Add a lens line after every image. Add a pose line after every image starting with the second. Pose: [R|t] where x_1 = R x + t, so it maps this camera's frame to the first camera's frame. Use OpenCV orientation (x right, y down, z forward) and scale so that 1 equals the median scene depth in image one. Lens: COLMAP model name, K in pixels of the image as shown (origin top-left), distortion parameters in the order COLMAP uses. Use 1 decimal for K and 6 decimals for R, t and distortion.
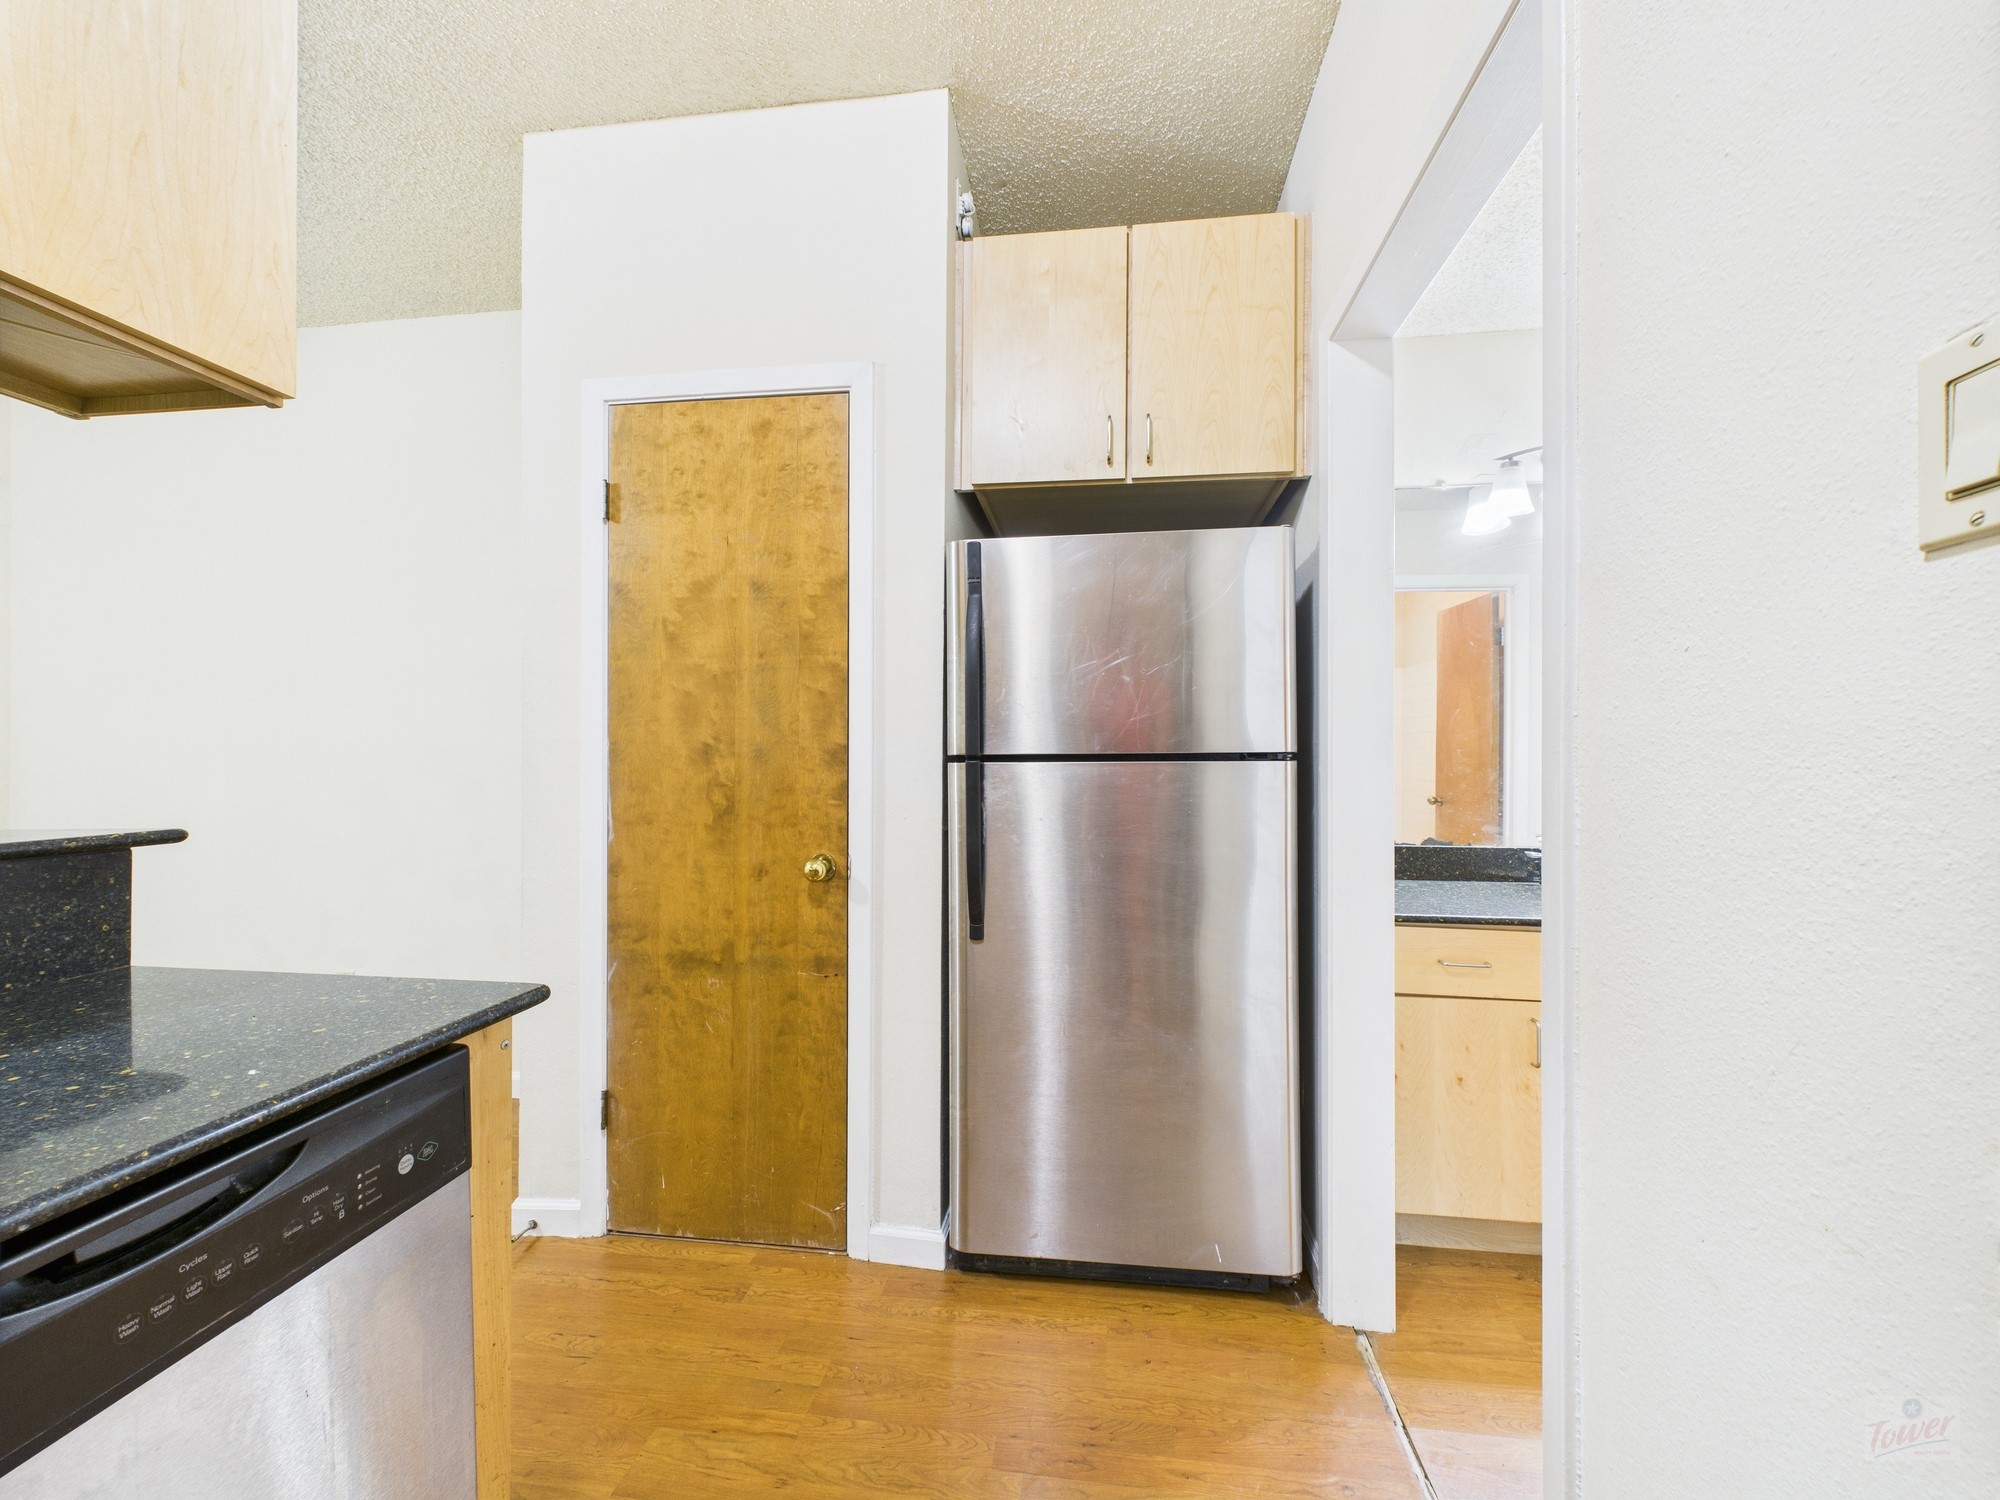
lens RADIAL K [[804.4, 0, 1000.0], [0, 804.4, 750.0], [0, 0, 1]] dist [0.001074, 0.000069]
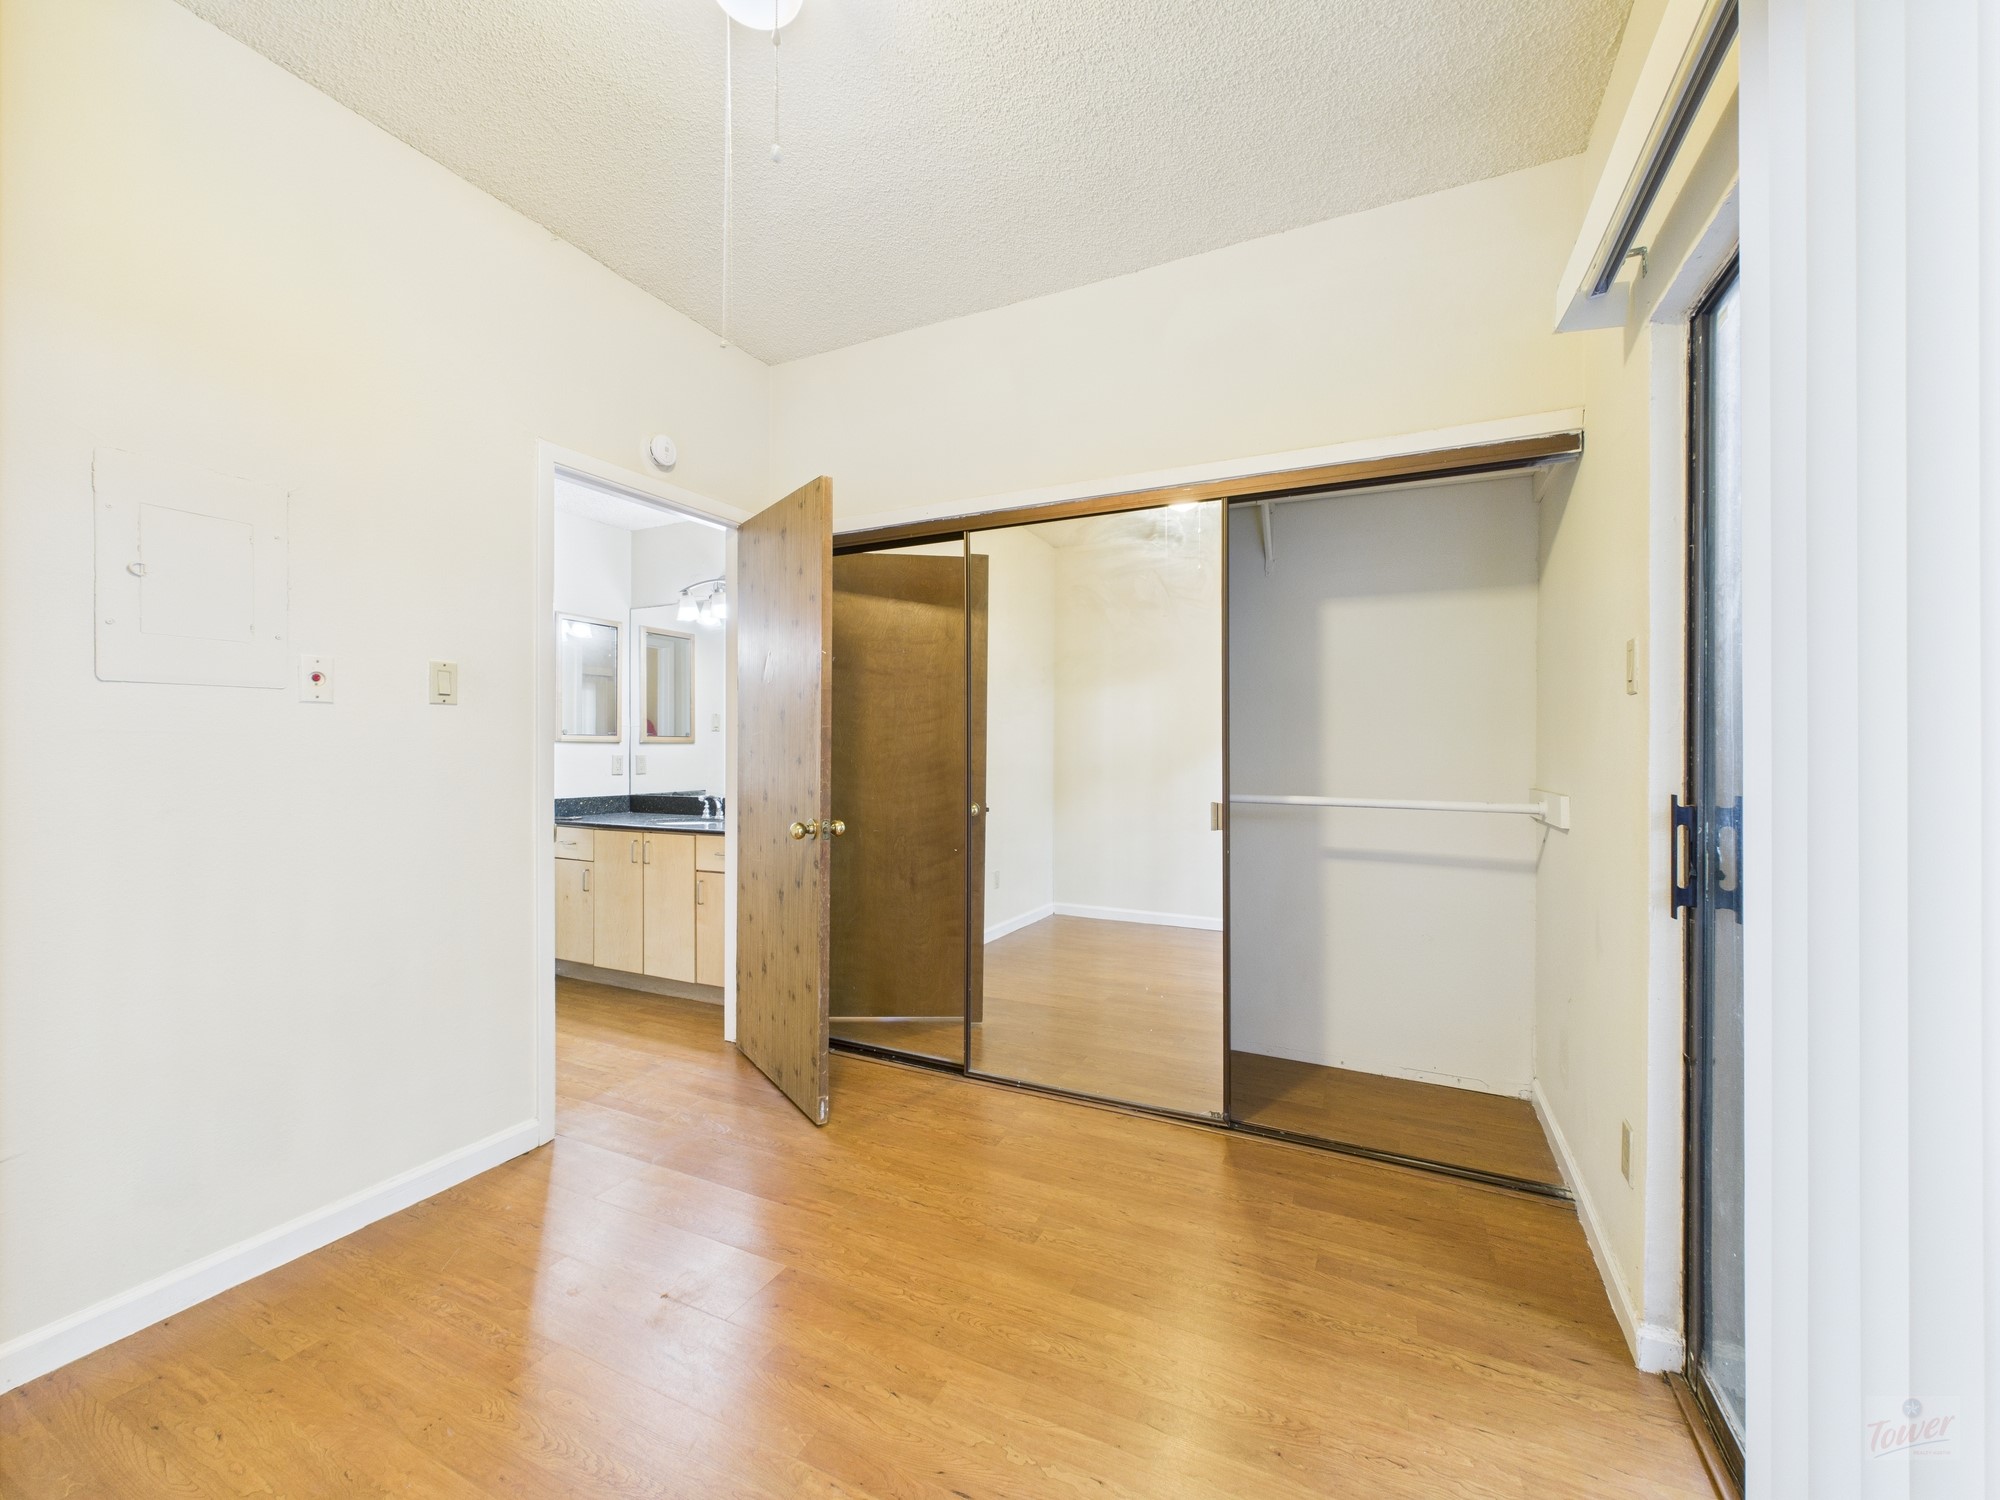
lens RADIAL K [[804.4, 0, 1000.0], [0, 804.4, 750.0], [0, 0, 1]] dist [0.001074, 0.000069]
pose [[0.947030, 0.000817, -0.321145, 2.313221], [-0.001129, 0.999999, -0.000783, 0.015988], [0.321144, 0.001104, 0.947030, -0.660682]]
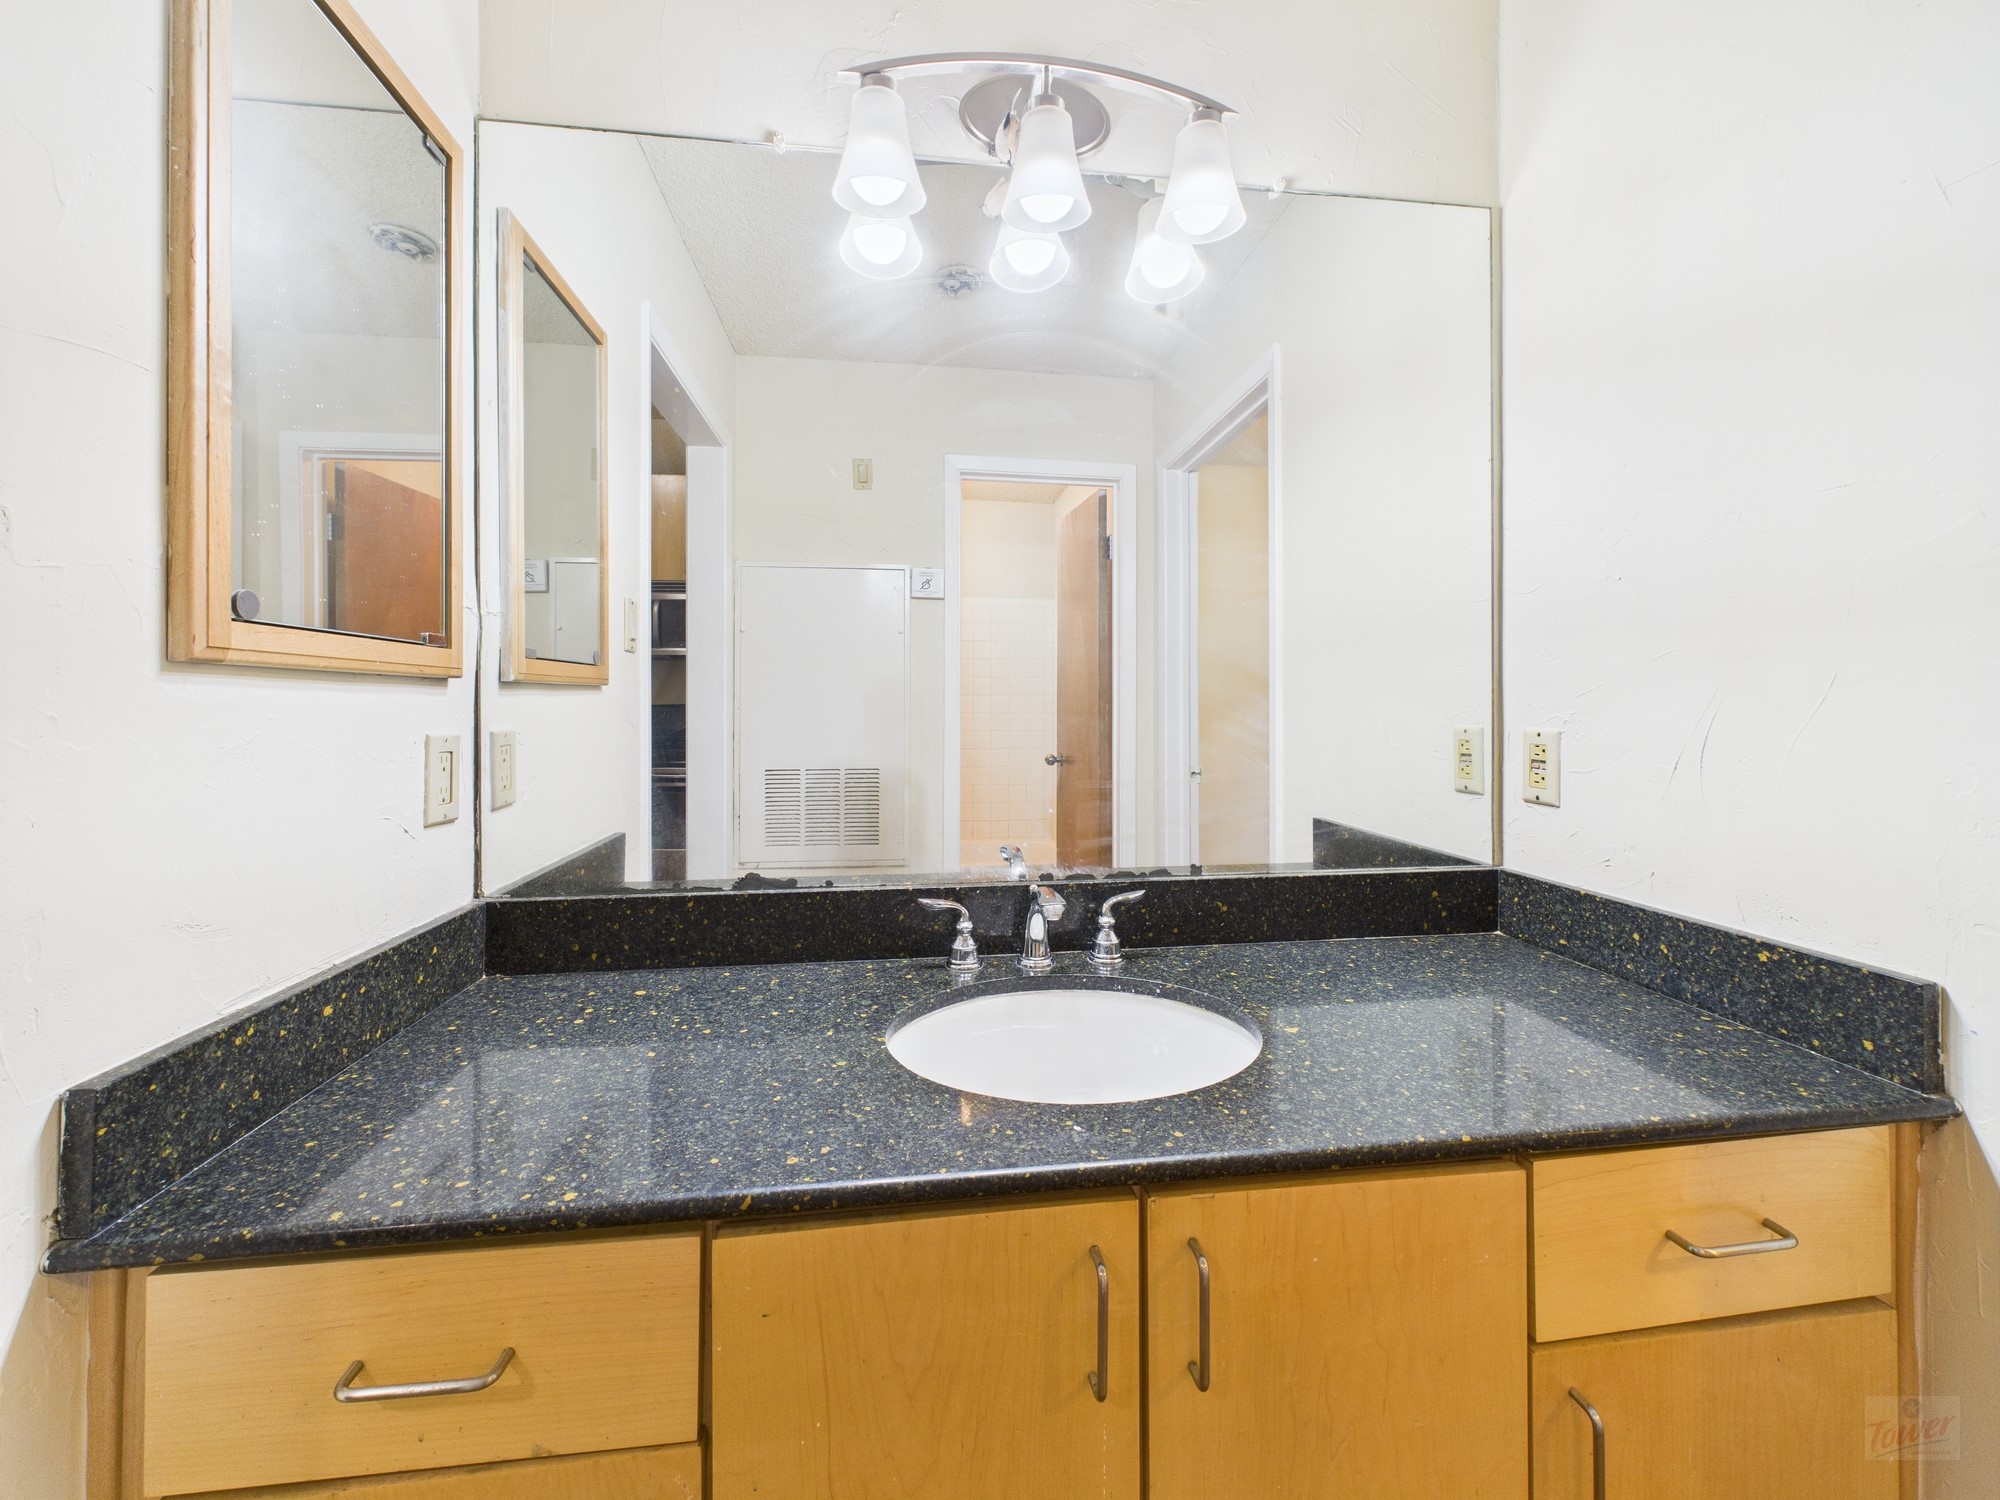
lens RADIAL K [[804.4, 0, 994.2], [0, 804.4, 702.7], [0, 0, 1]] dist [-0.000202, 0.000126]
pose [[0.963875, -0.000514, 0.266355, 0.687422], [-0.000859, 0.999987, 0.005038, 0.005579], [-0.266354, -0.005085, 0.963862, 0.628036]]
